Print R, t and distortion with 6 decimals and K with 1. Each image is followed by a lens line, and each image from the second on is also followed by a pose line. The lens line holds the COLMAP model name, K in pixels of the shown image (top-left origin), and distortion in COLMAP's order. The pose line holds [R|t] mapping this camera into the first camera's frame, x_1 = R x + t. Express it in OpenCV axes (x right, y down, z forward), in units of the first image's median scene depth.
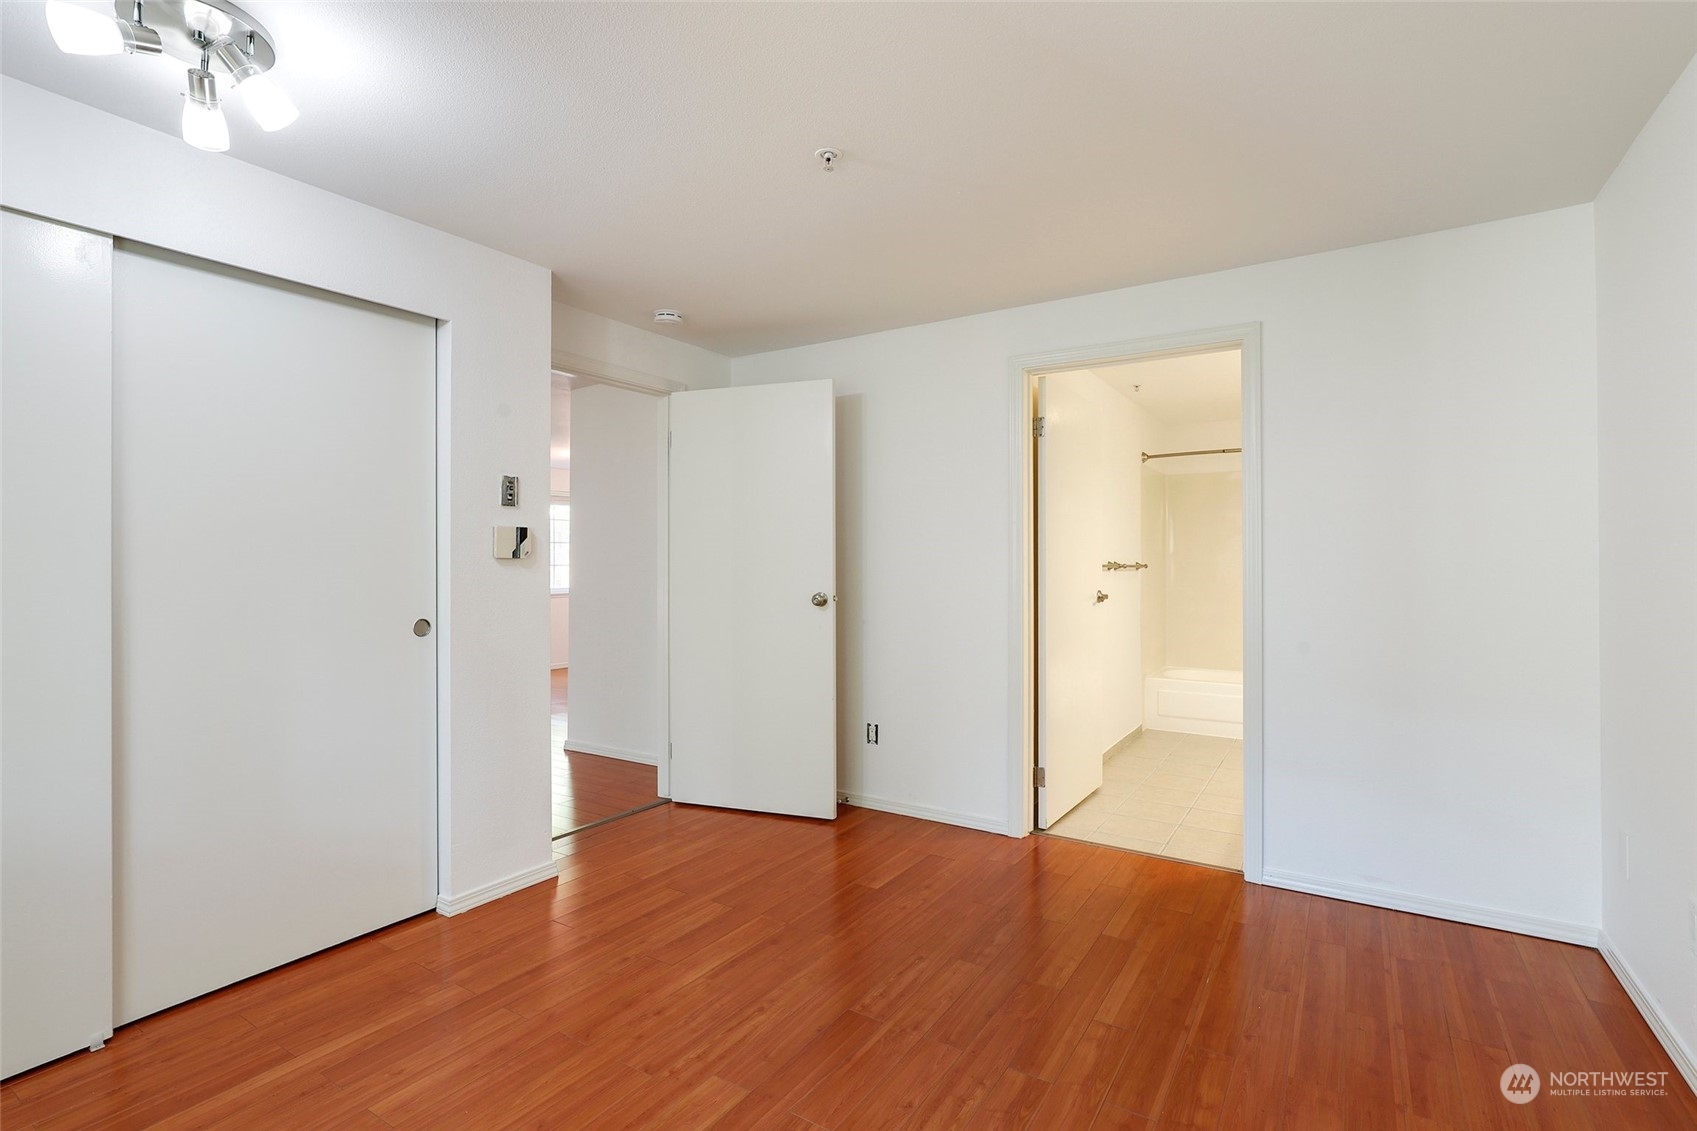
lens RADIAL K [[788.1, 0, 848.5], [0, 788.1, 565.5], [0, 0, 1]] dist [0.000033, 0.000109]
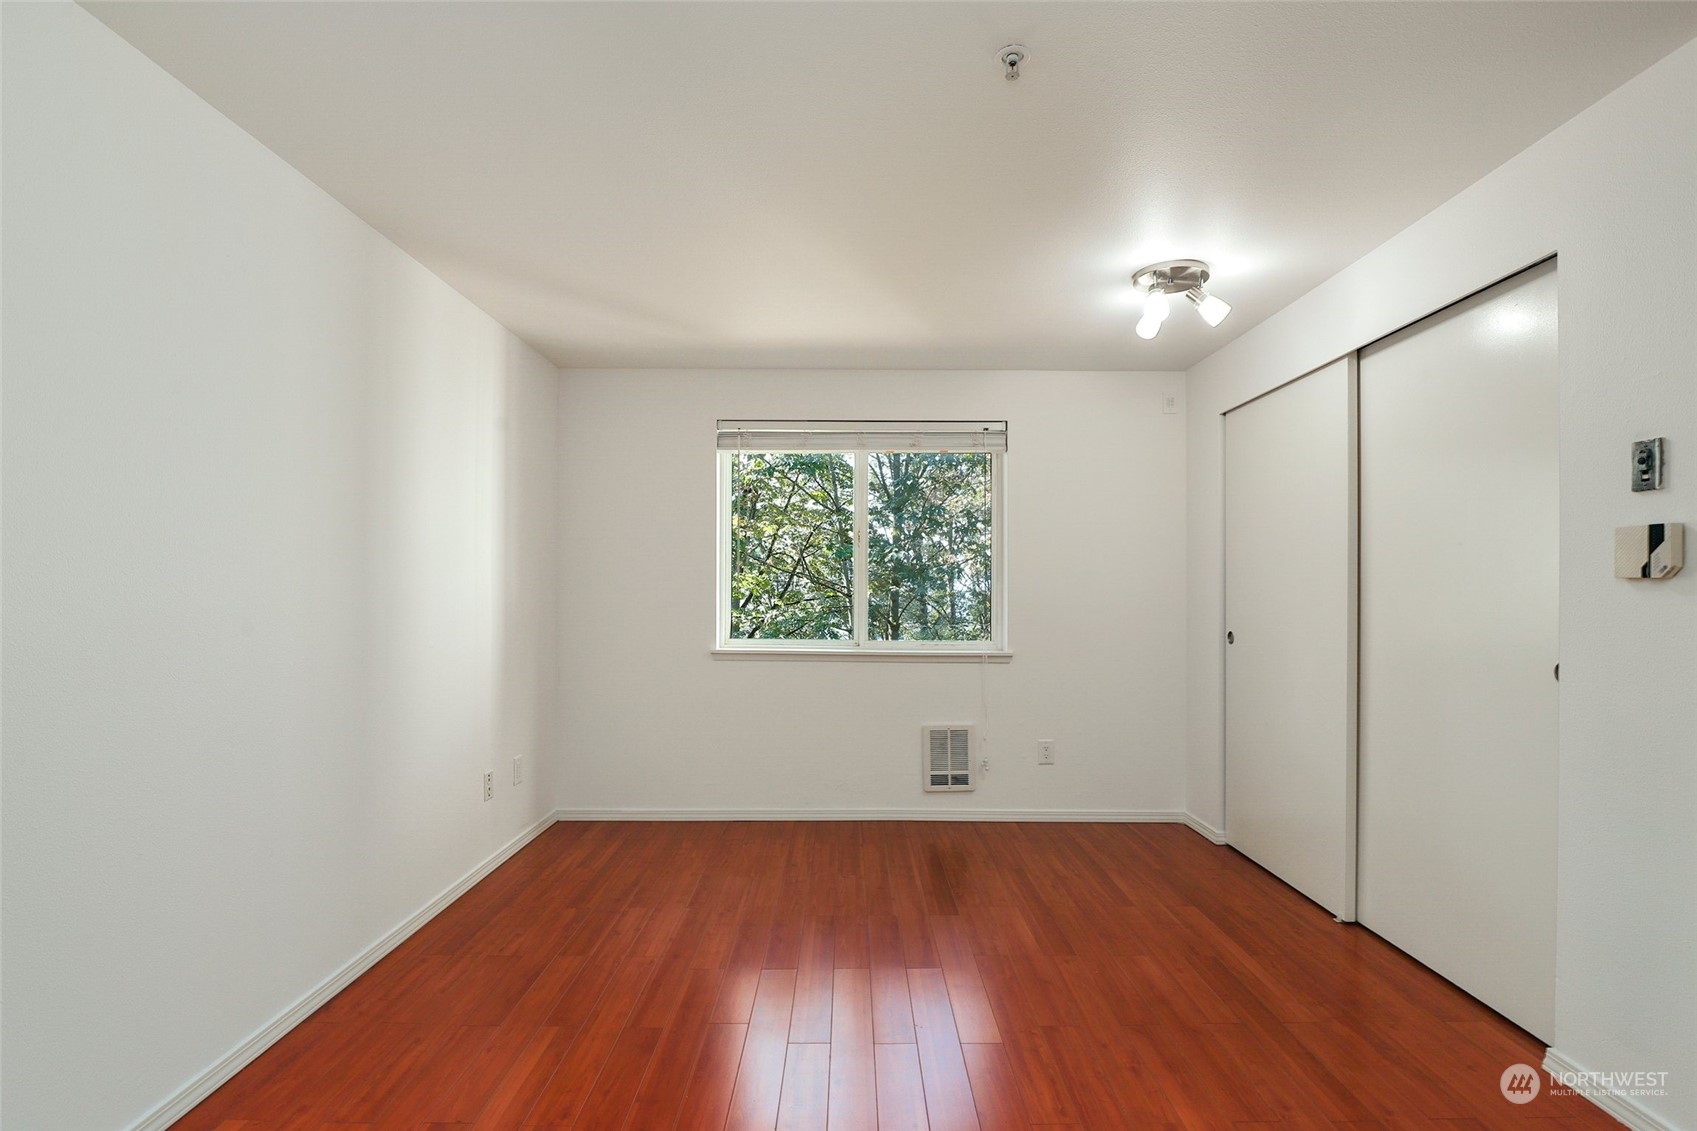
lens RADIAL K [[788.1, 0, 848.5], [0, 788.1, 565.5], [0, 0, 1]] dist [0.000033, 0.000109]
pose [[-0.834548, -0.015058, -0.550729, 0.409534], [-0.002183, 0.999709, -0.024025, -0.002496], [0.550930, -0.018848, -0.834338, 1.170594]]
